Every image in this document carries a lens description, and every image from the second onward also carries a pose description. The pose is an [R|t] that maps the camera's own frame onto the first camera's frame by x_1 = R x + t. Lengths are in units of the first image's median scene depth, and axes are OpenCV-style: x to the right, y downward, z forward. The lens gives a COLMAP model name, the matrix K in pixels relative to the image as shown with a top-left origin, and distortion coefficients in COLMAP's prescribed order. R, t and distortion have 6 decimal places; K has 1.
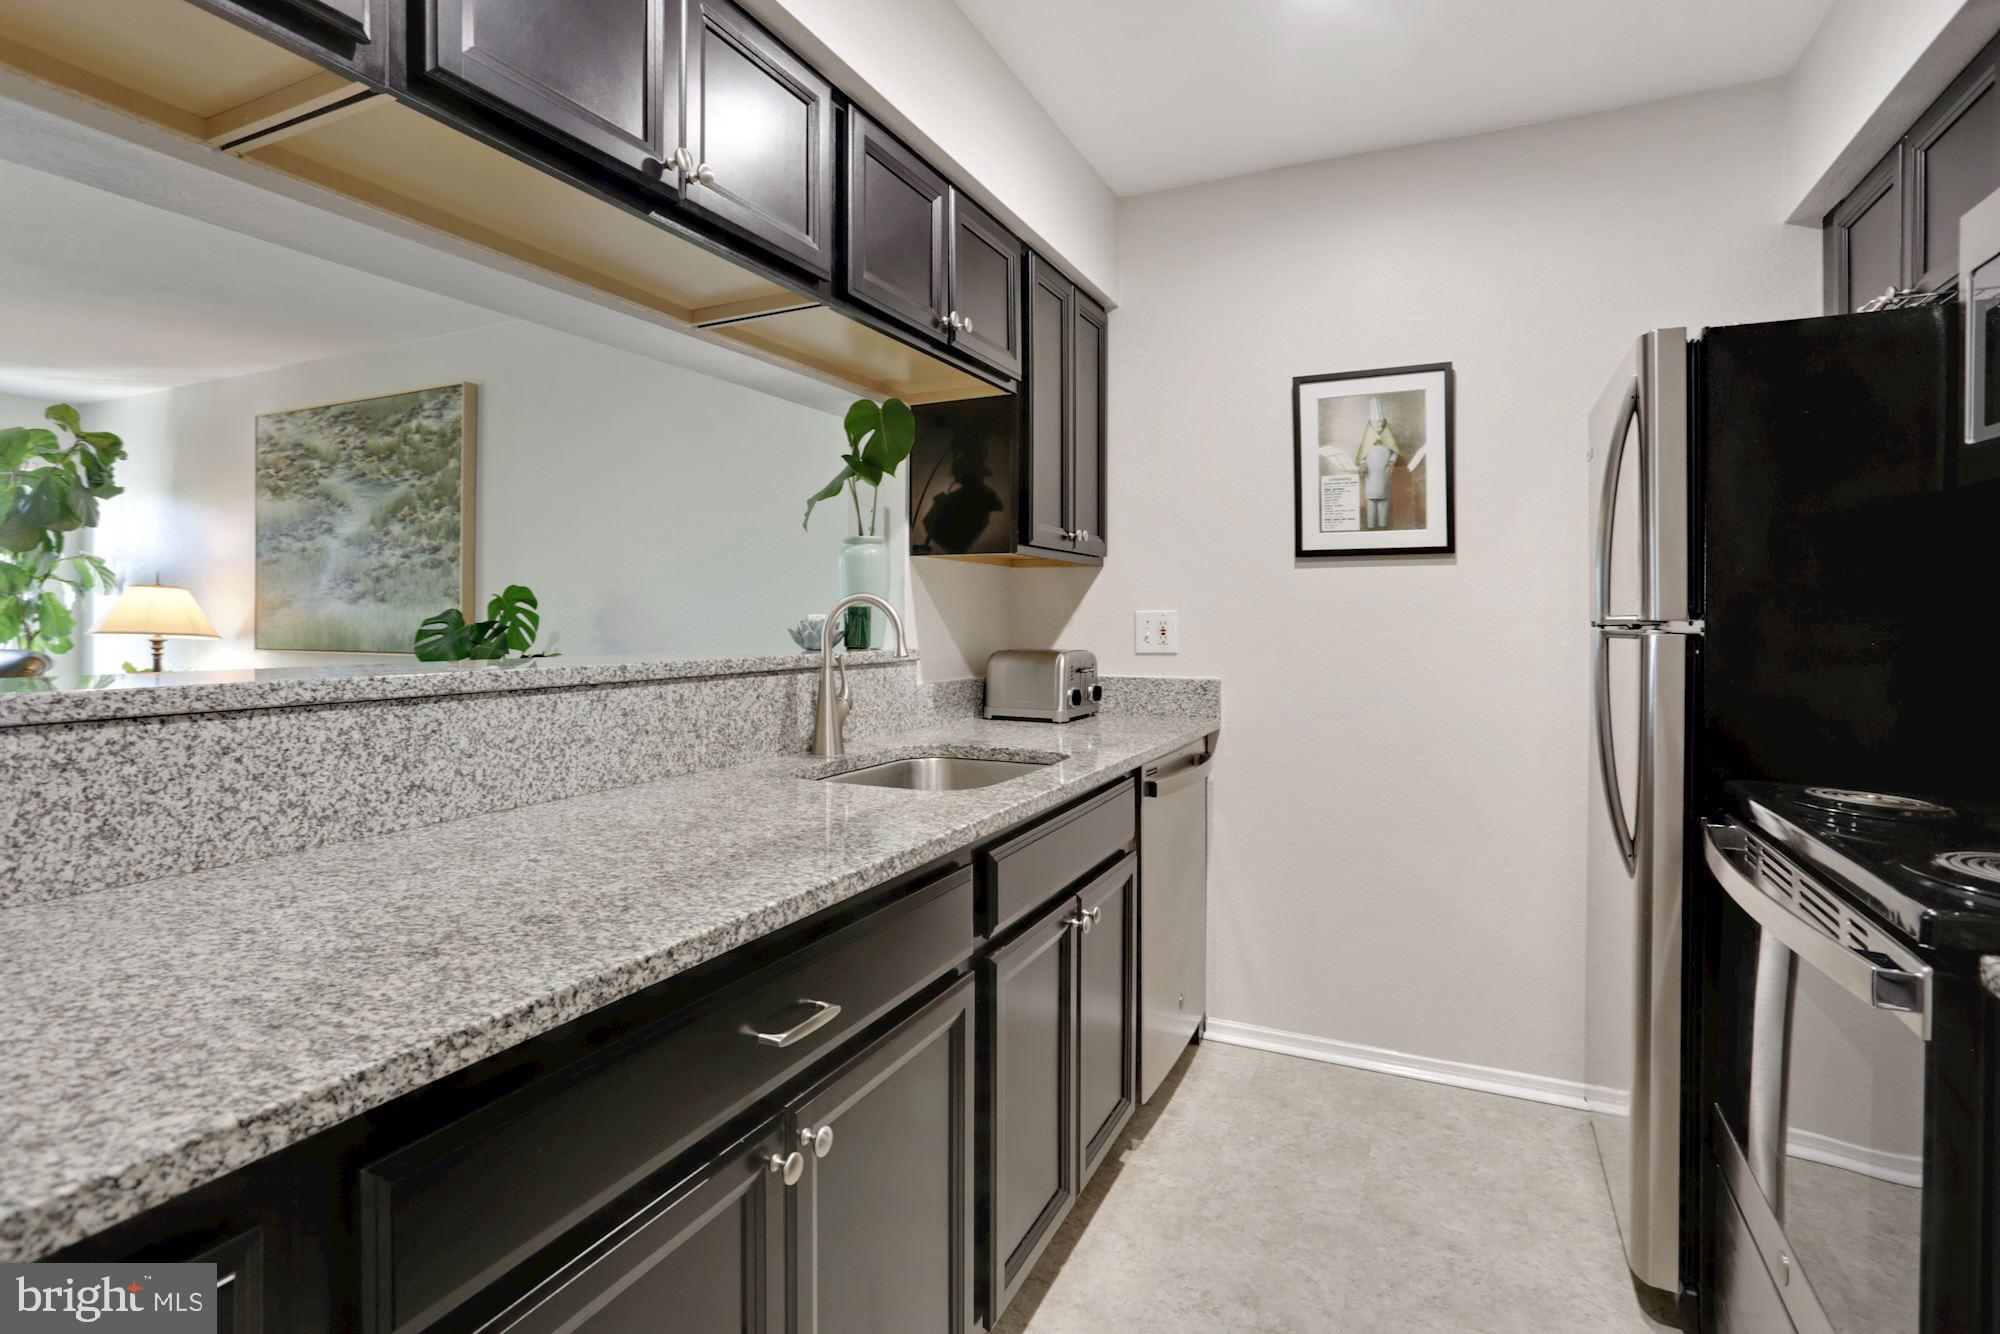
lens RADIAL K [[983.6, 0, 1003.2], [0, 983.6, 618.4], [0, 0, 1]] dist [-0.051899, 0.032299]
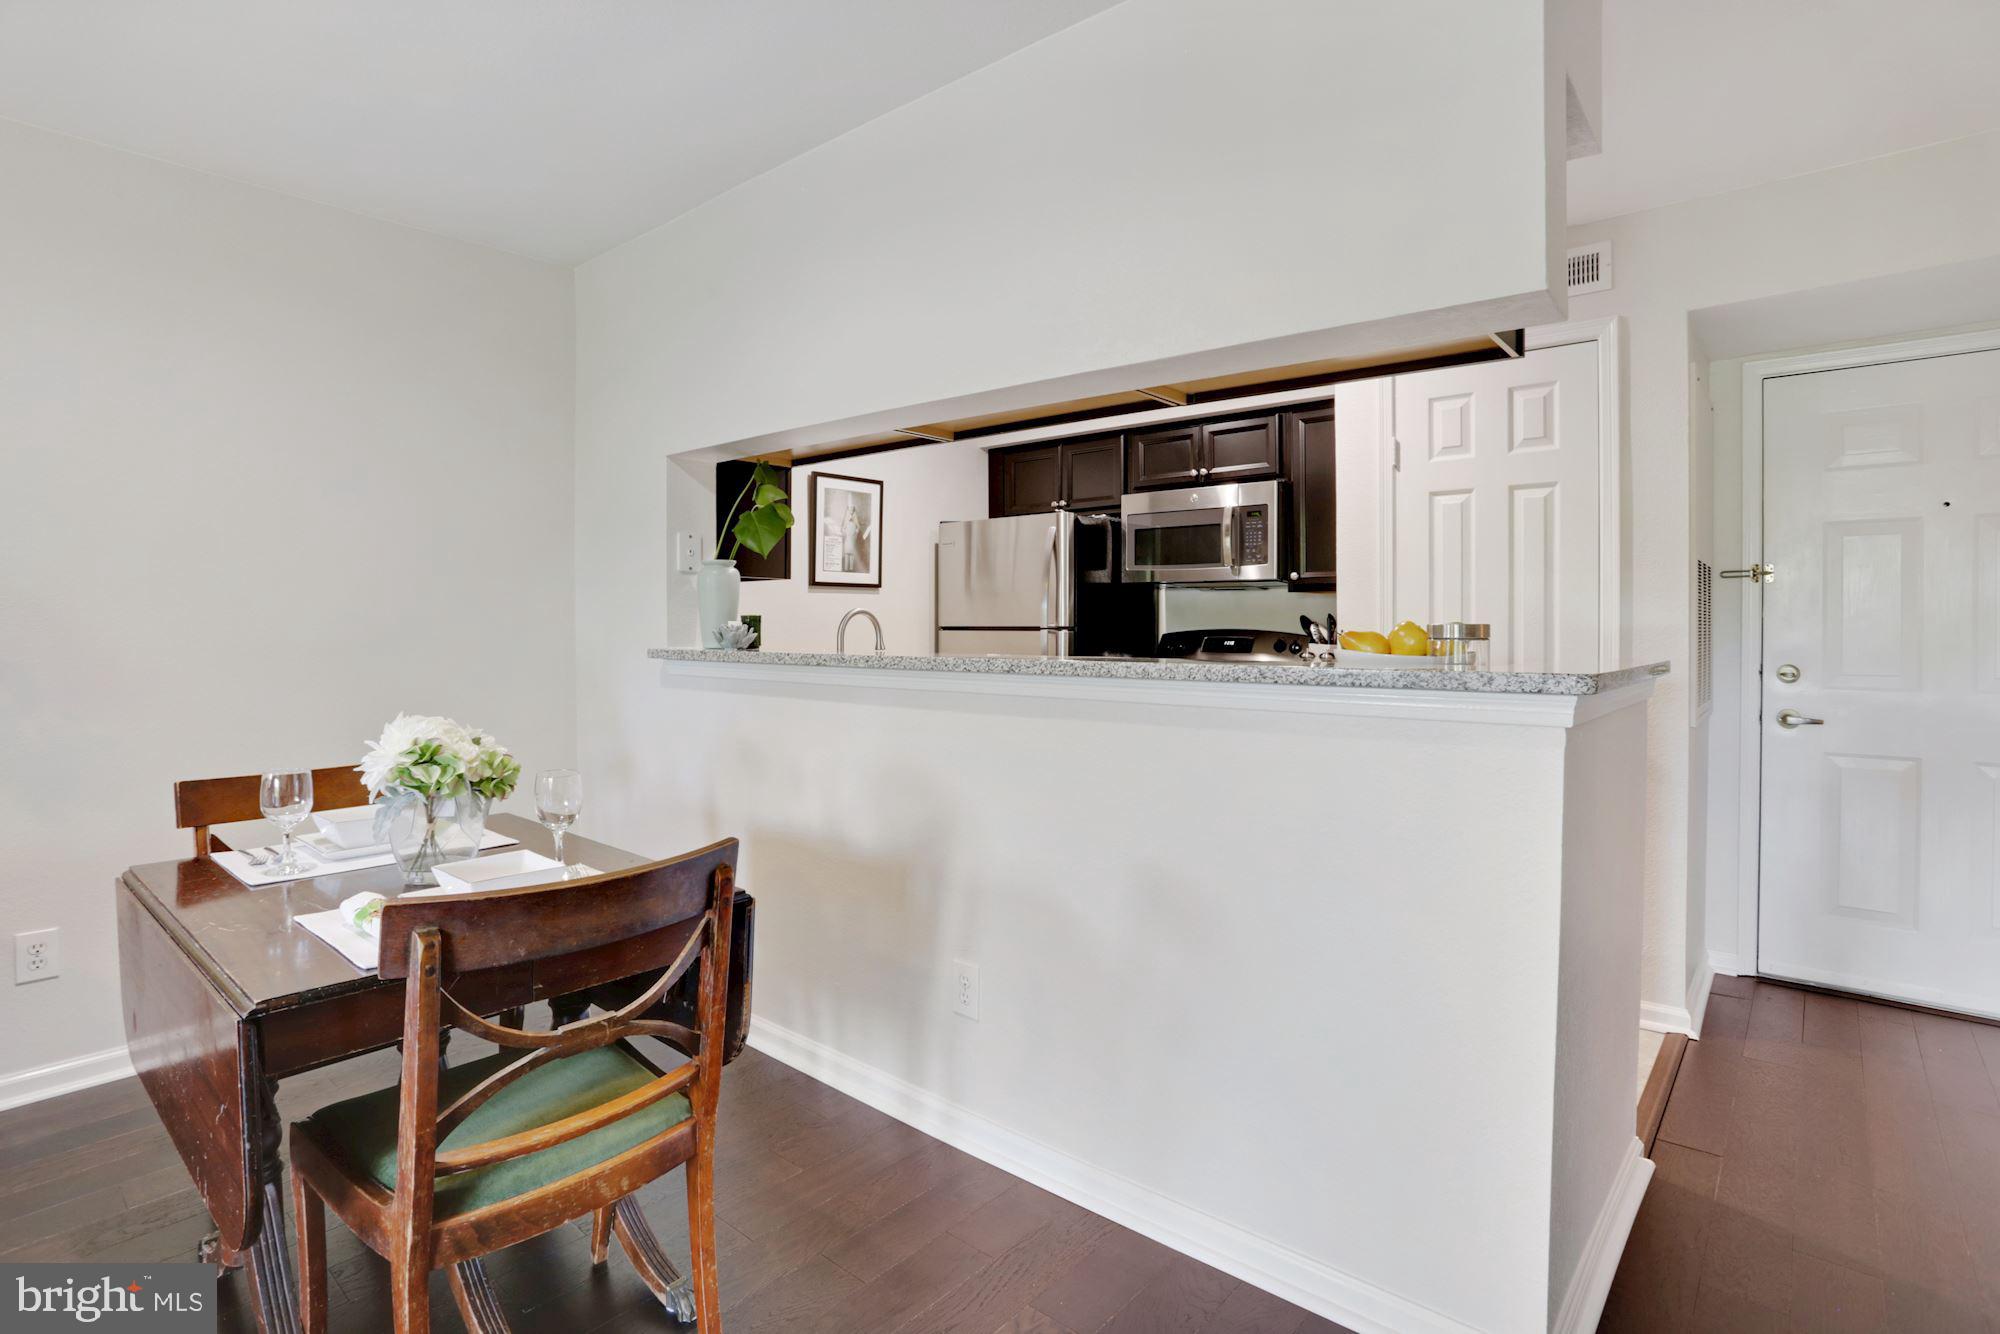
lens RADIAL K [[1019.6, 0, 999.0], [0, 1019.6, 624.5], [0, 0, 1]] dist [-0.057179, 0.035004]
pose [[0.270420, -0.002767, 0.962738, -1.246640], [-0.004273, 0.999983, 0.004074, -0.008208], [-0.962733, -0.005215, 0.270403, 0.278624]]
